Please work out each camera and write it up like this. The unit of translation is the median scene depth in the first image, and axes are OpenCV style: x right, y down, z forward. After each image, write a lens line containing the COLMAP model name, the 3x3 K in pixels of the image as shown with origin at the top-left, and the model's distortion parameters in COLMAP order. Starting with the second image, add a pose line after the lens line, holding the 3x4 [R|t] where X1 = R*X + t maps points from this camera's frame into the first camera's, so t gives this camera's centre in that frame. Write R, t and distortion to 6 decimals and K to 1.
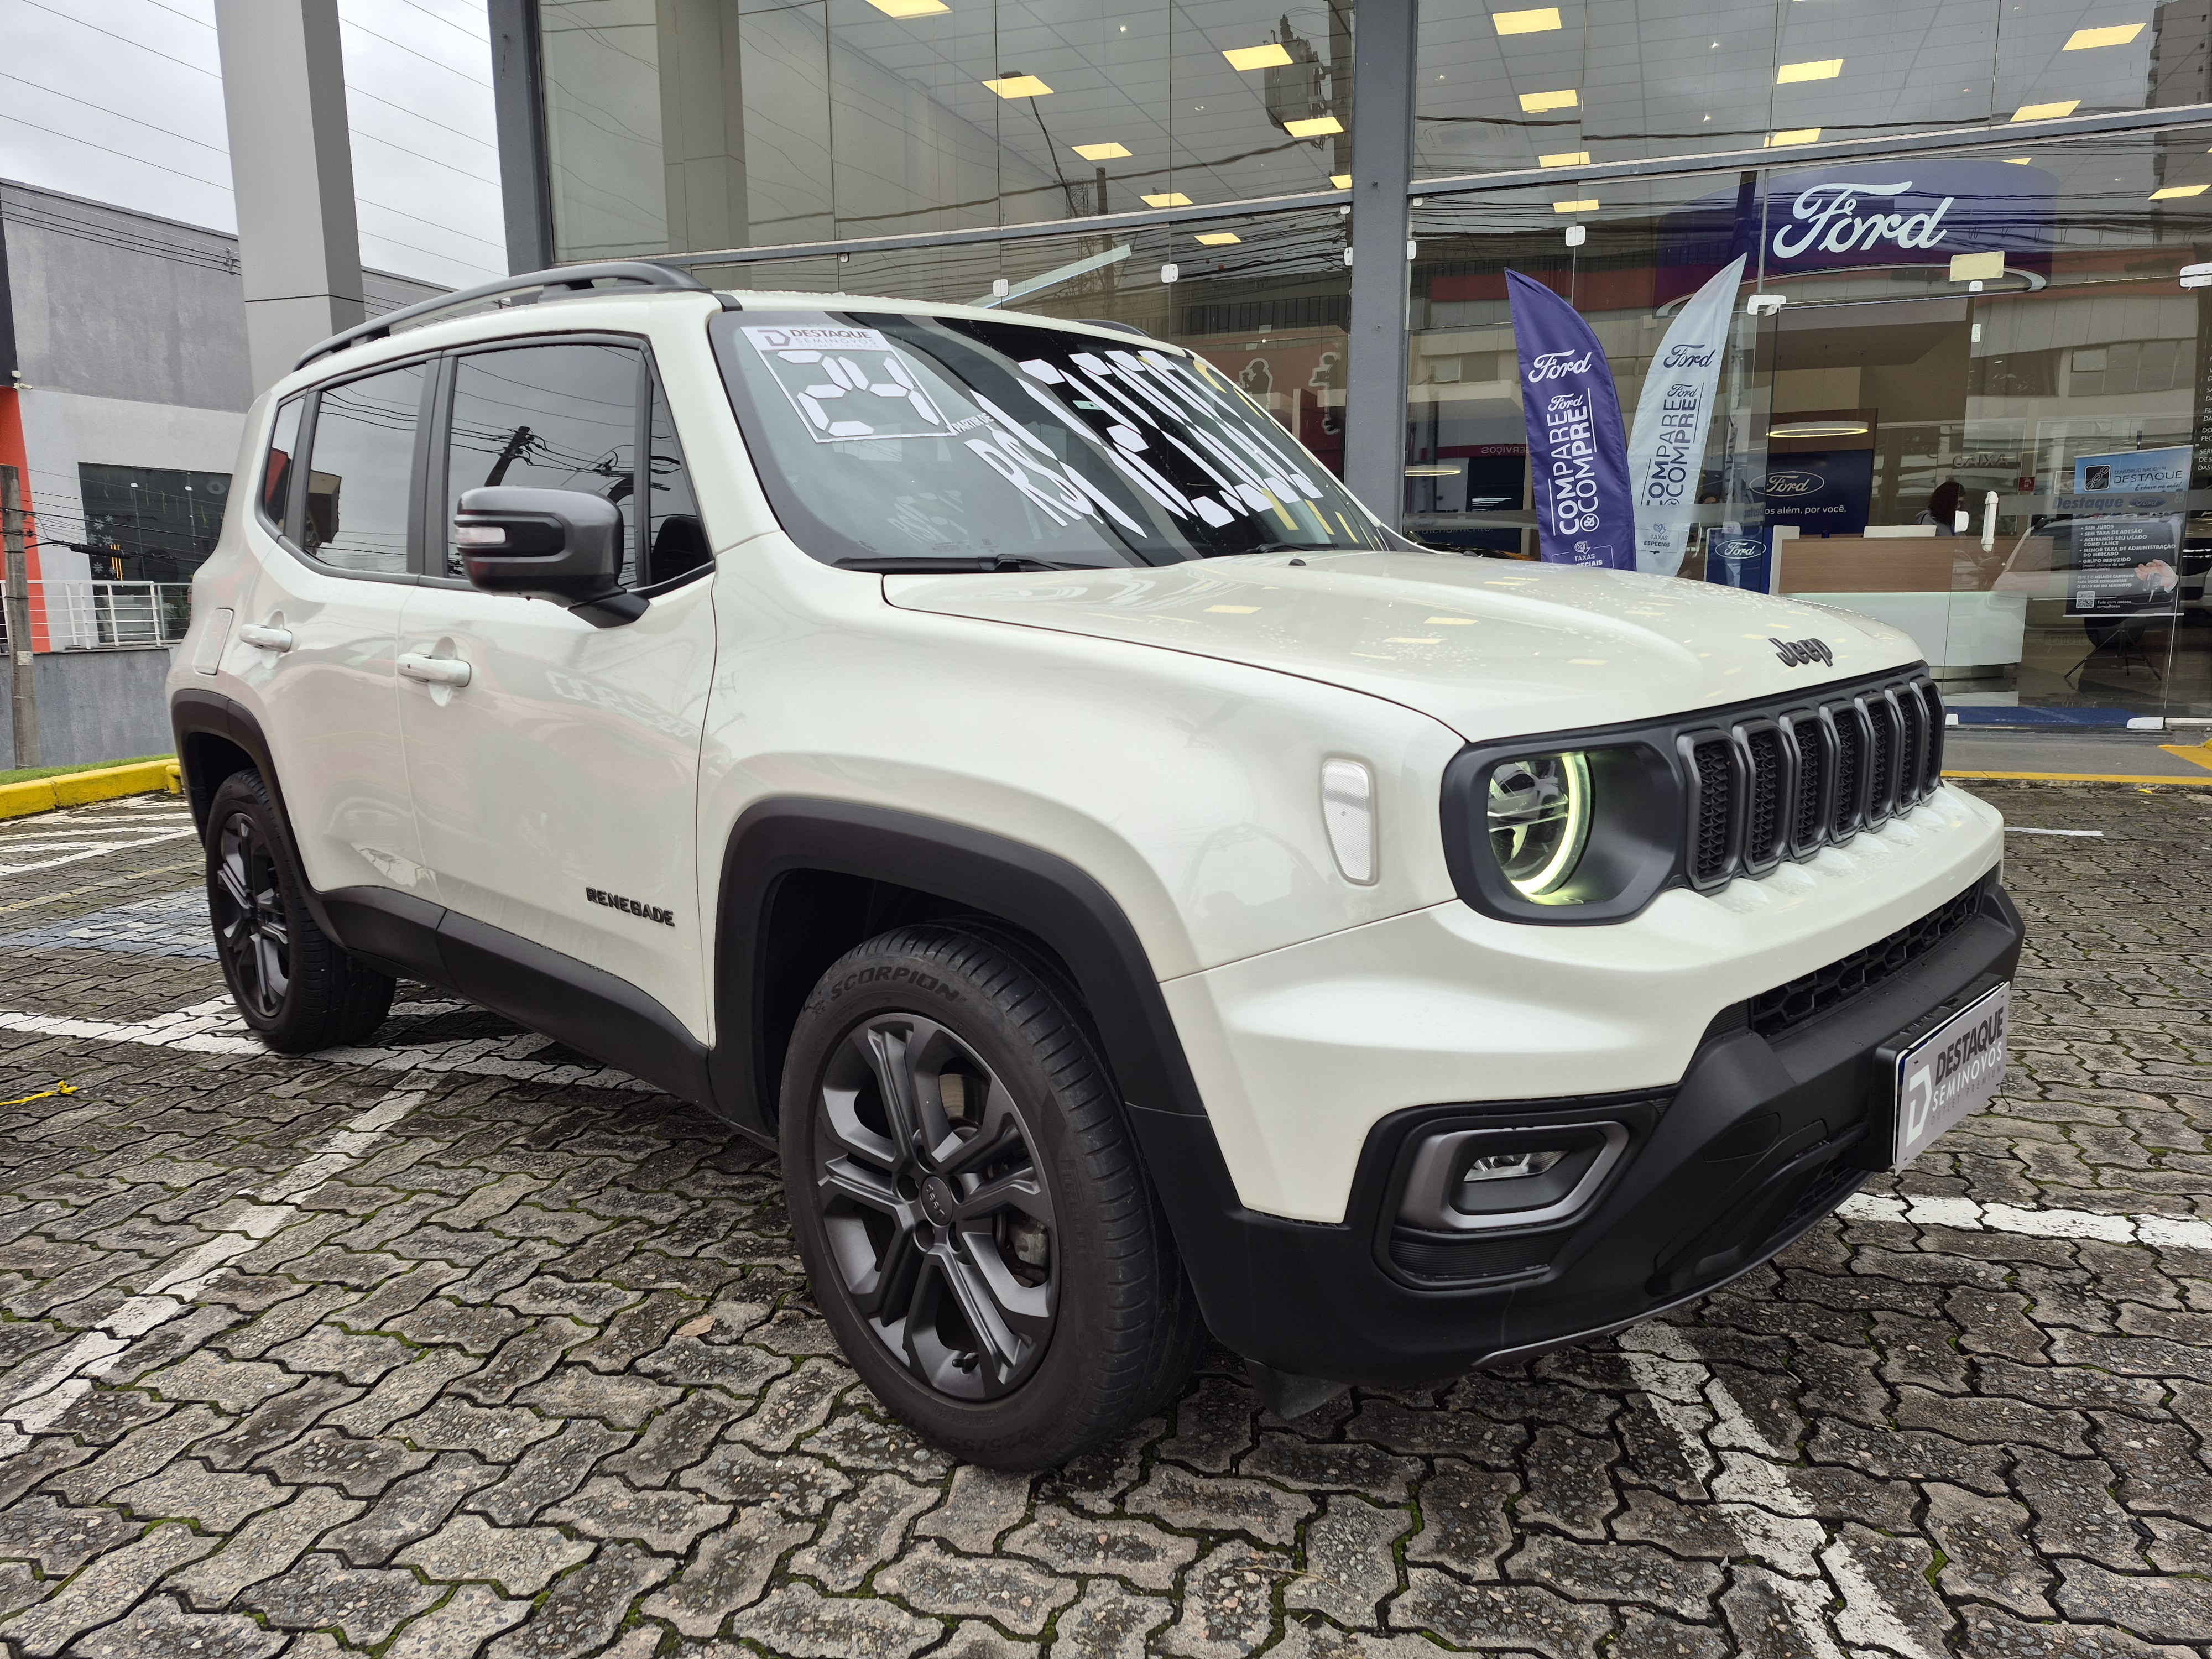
lens RADIAL K [[1525.0, 0, 1106.0], [0, 1525.0, 829.5], [0, 0, 1]] dist [0.027913, -0.000963]
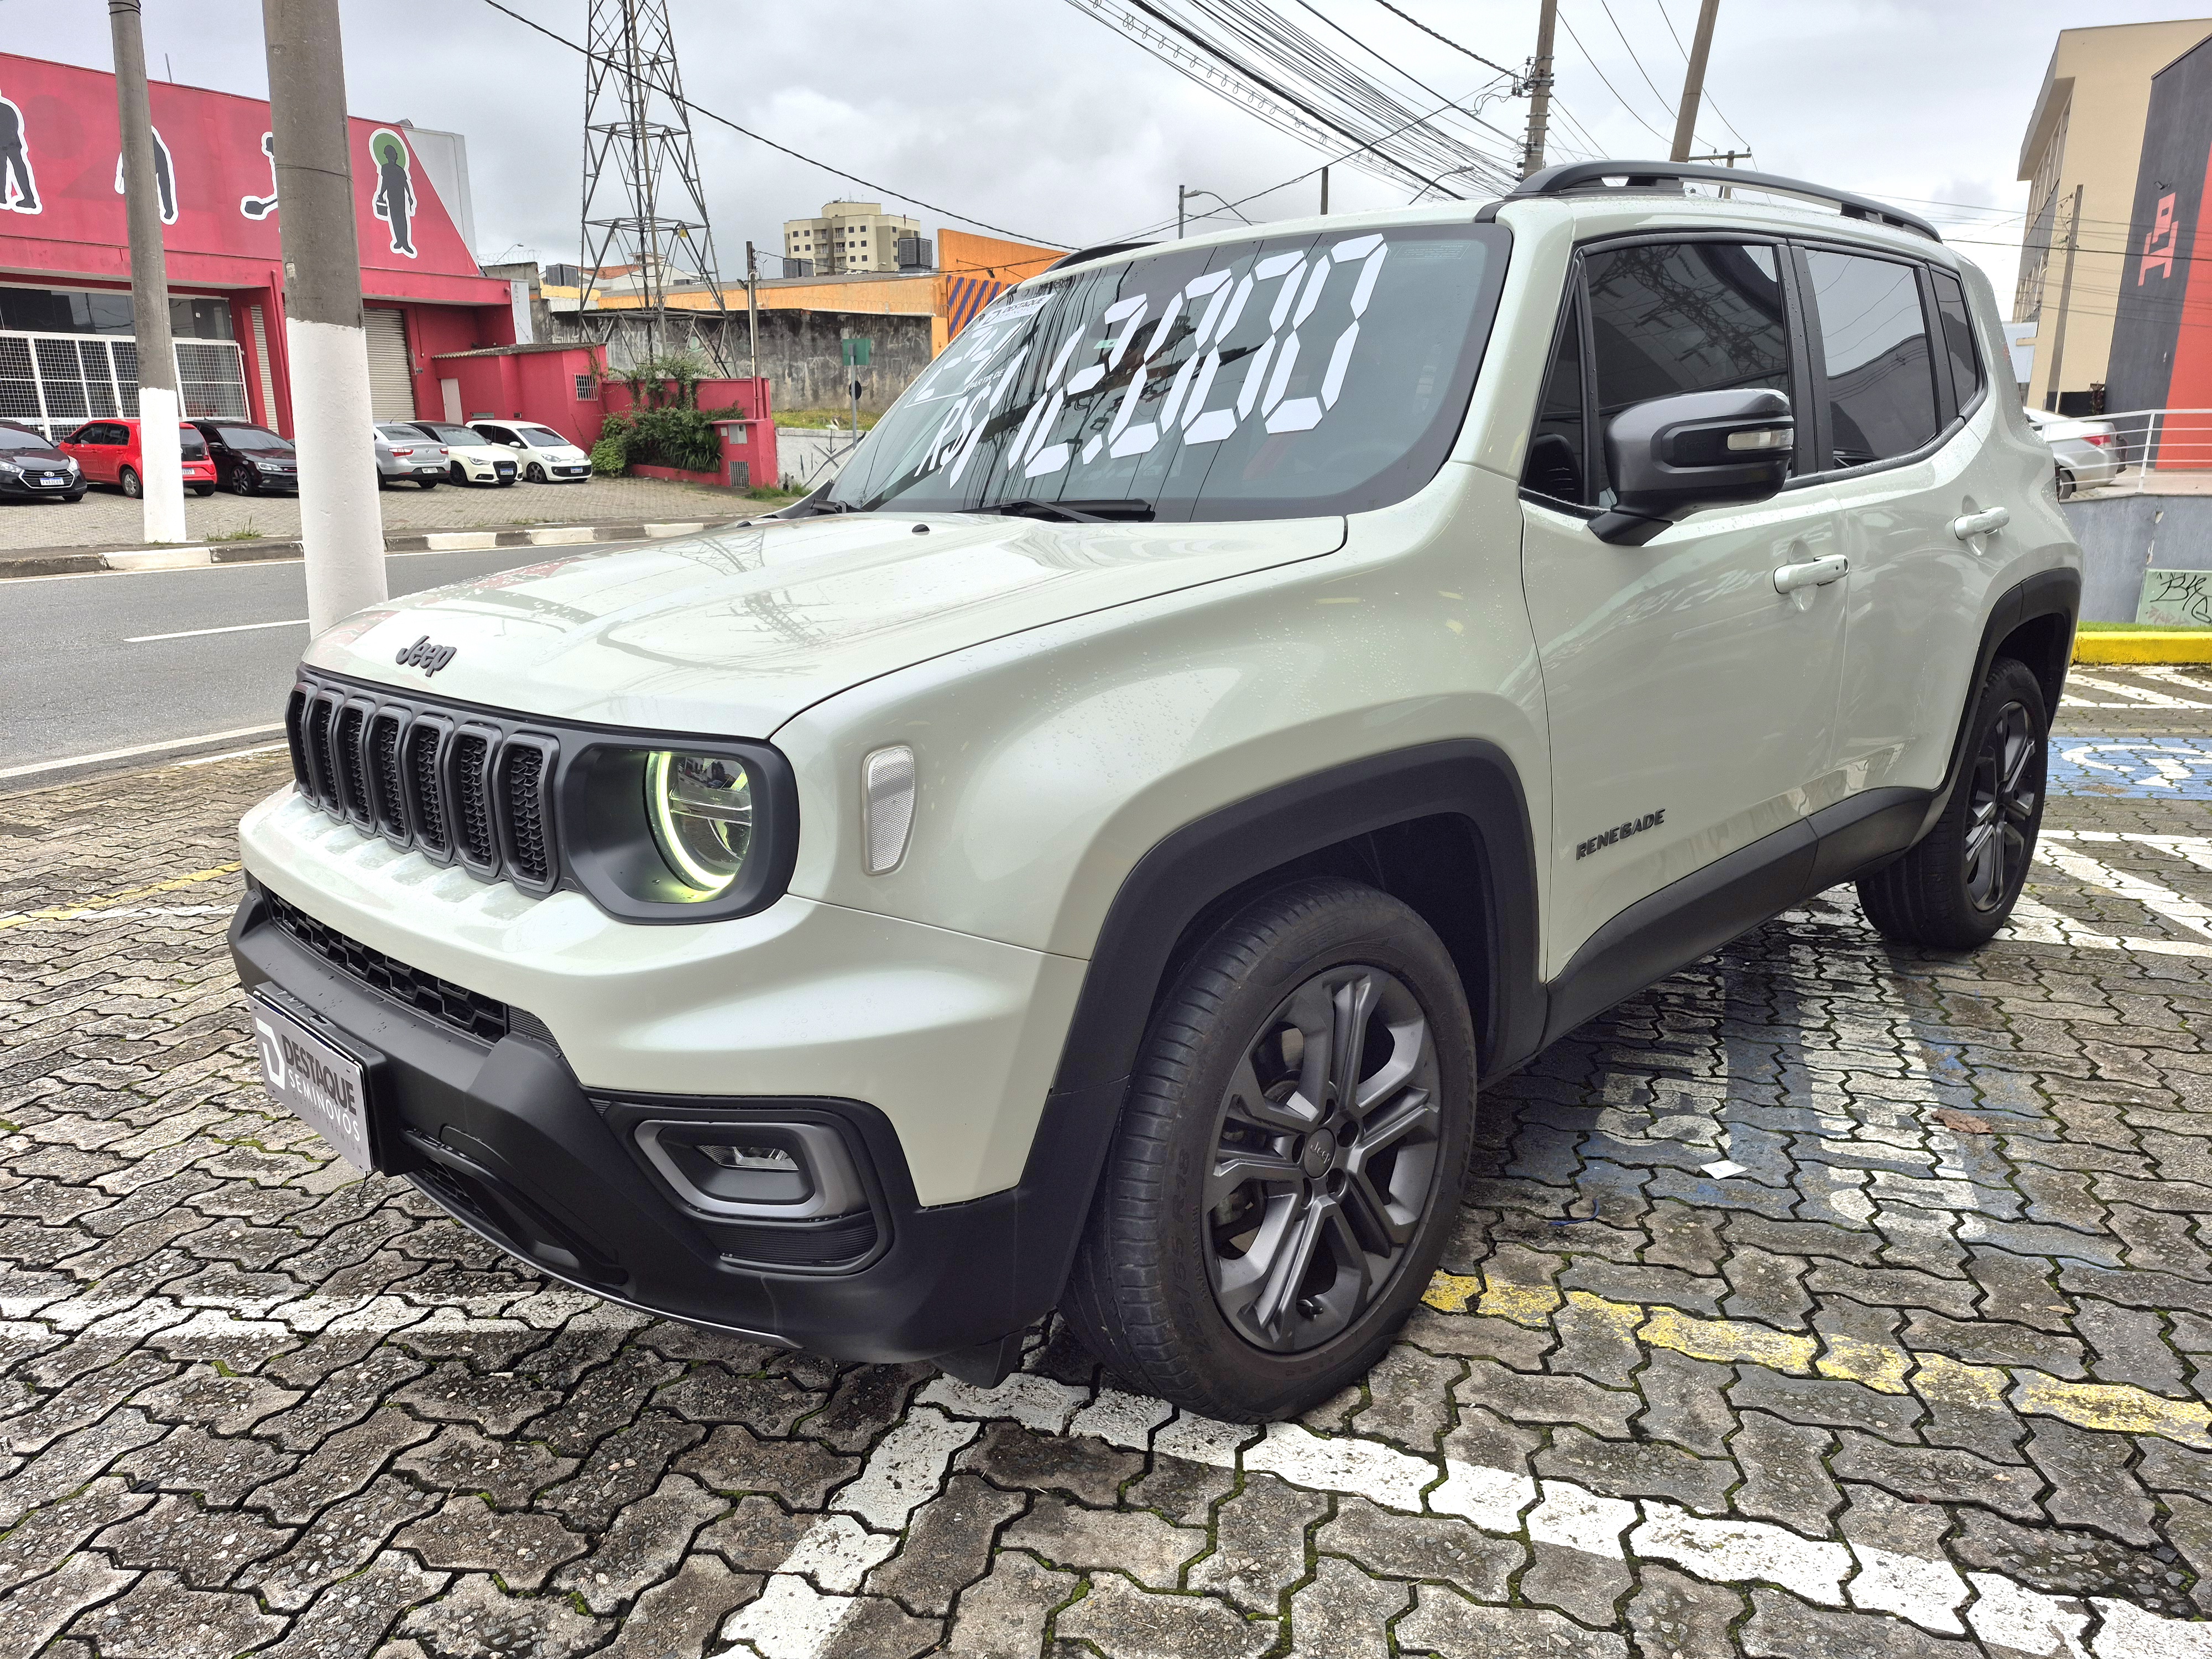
lens RADIAL K [[1532.2, 0, 1106.0], [0, 1532.2, 829.5], [0, 0, 1]] dist [0.019343, -0.002211]
pose [[-0.013498, 0.263869, -0.964464, 1.542296], [-0.147892, 0.953417, 0.262916, -0.360628], [0.988911, 0.146186, 0.026155, 1.532381]]
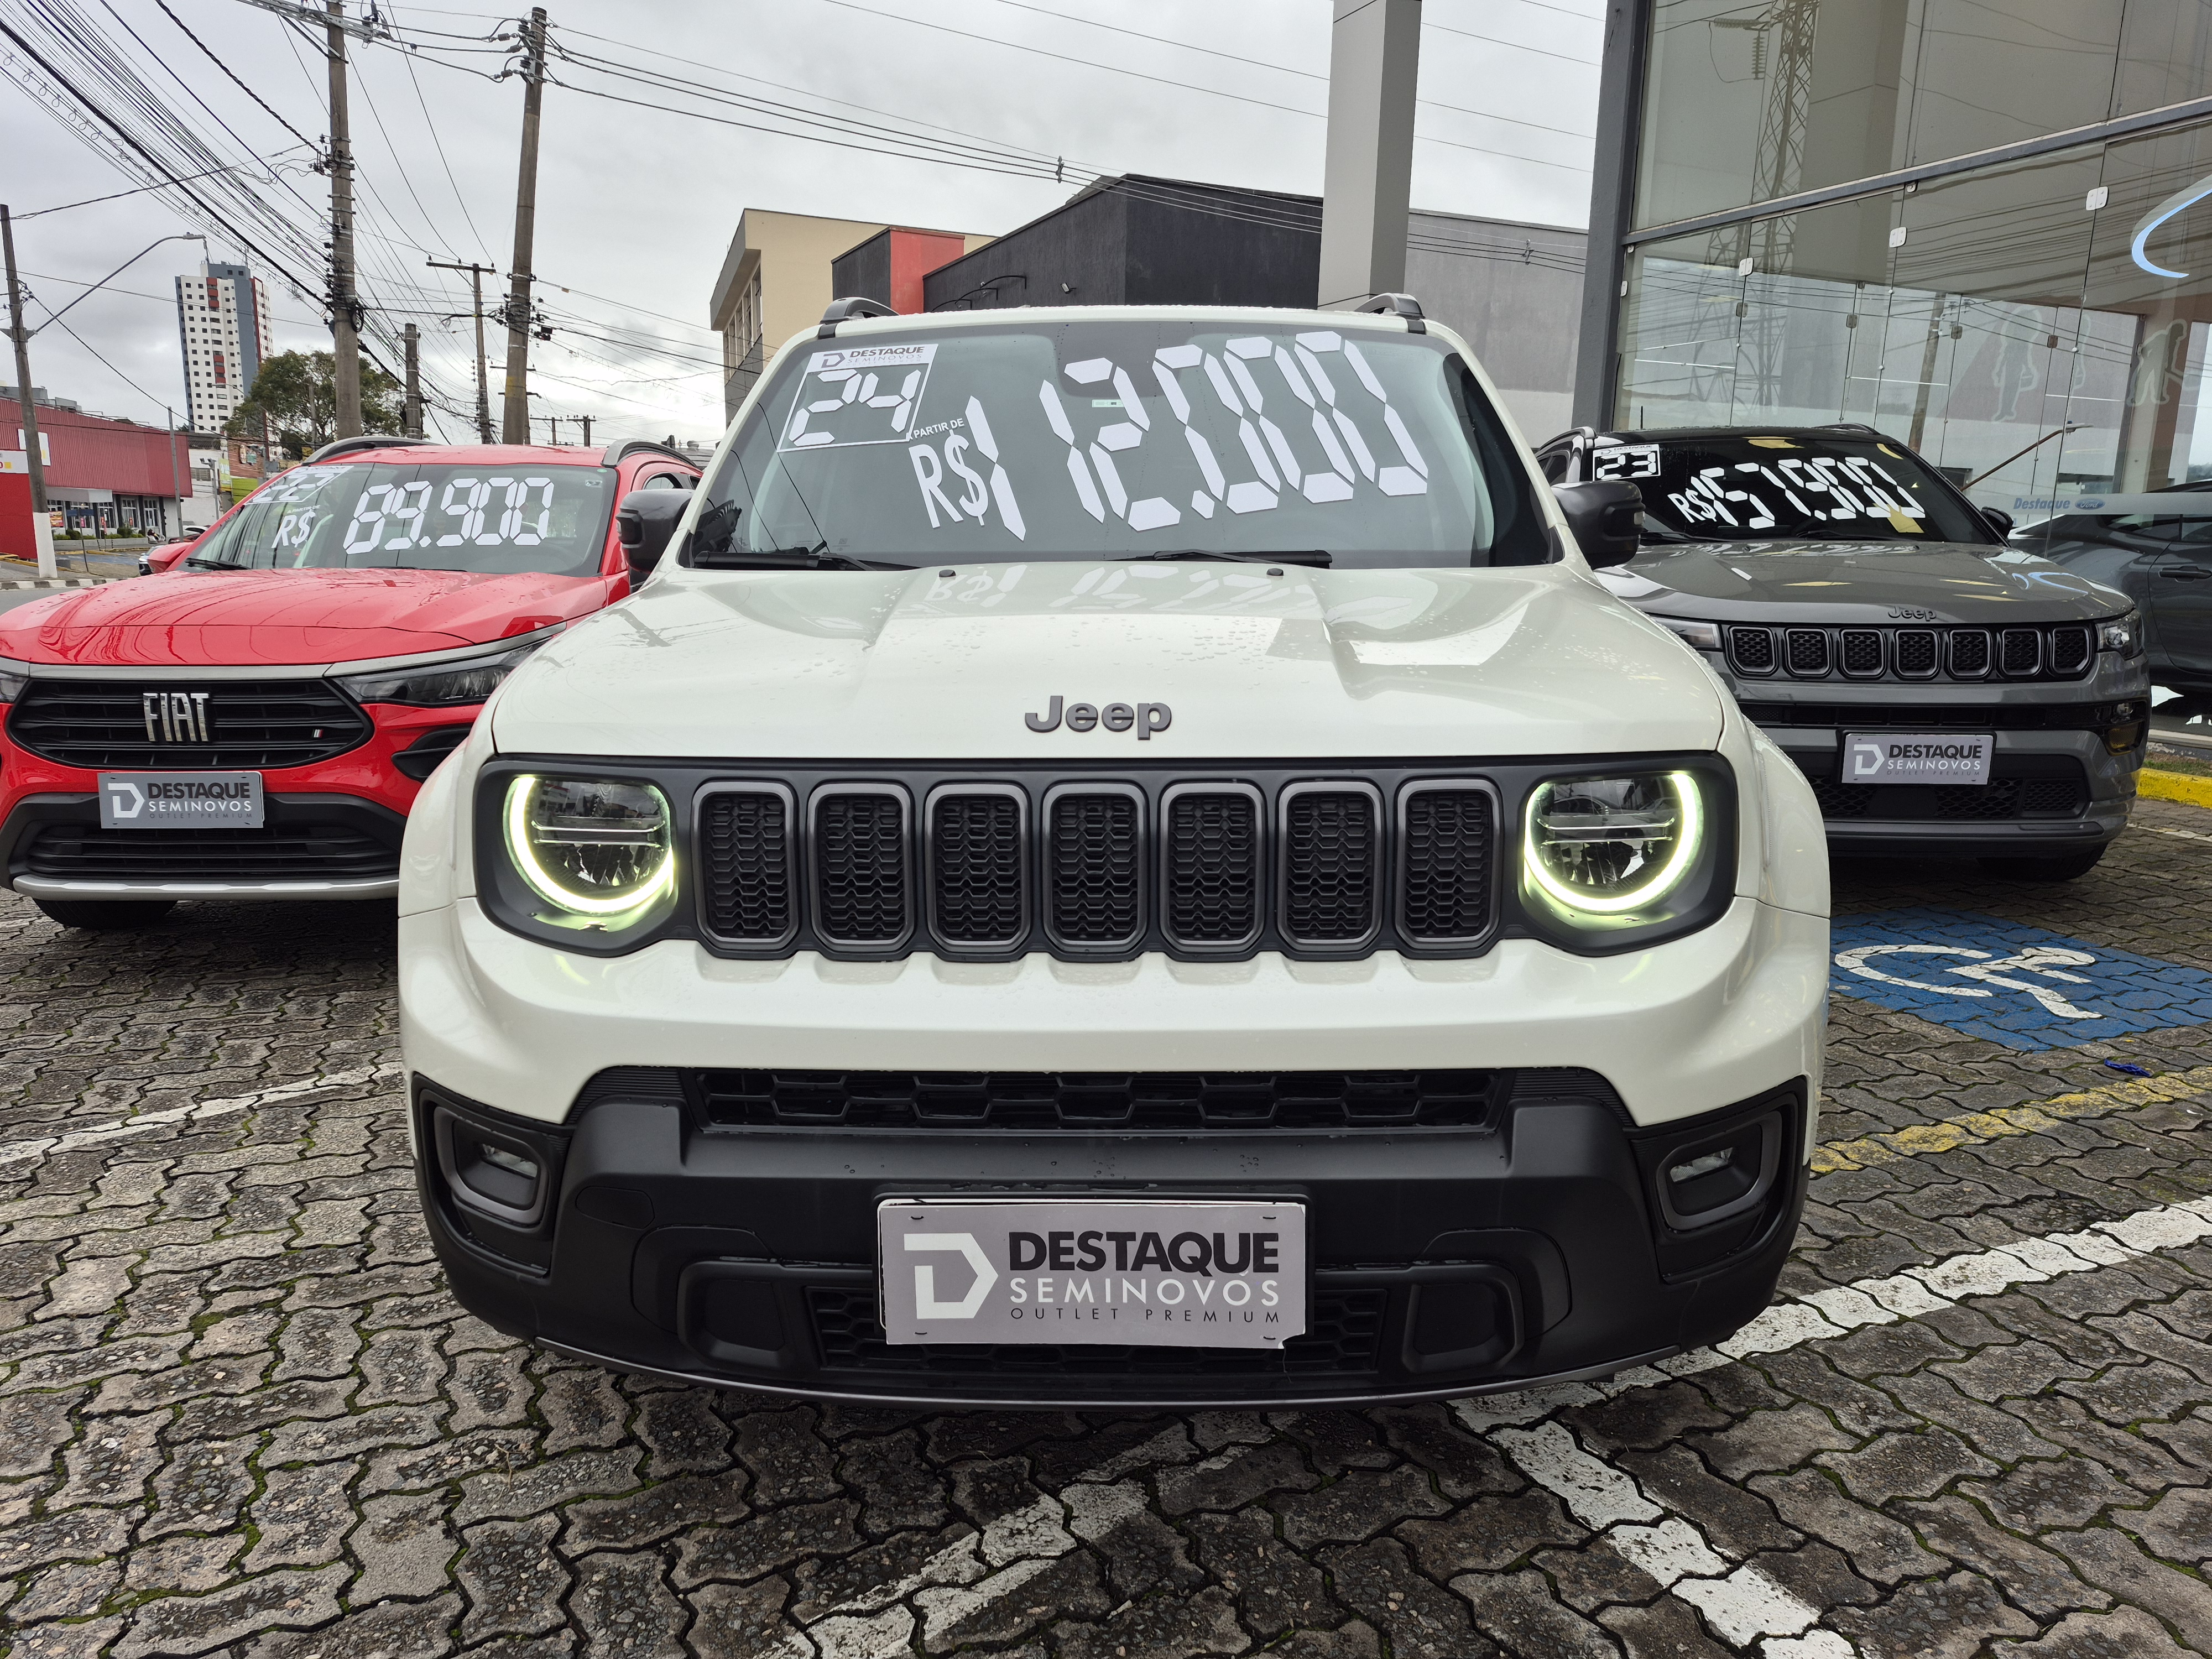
lens RADIAL K [[1532.2, 0, 1106.0], [0, 1532.2, 829.5], [0, 0, 1]] dist [0.019343, -0.002211]
pose [[0.686562, 0.160035, -0.709240, 1.109755], [-0.143801, 0.986094, 0.083302, -0.133665], [0.712708, 0.044798, 0.700028, 0.477110]]
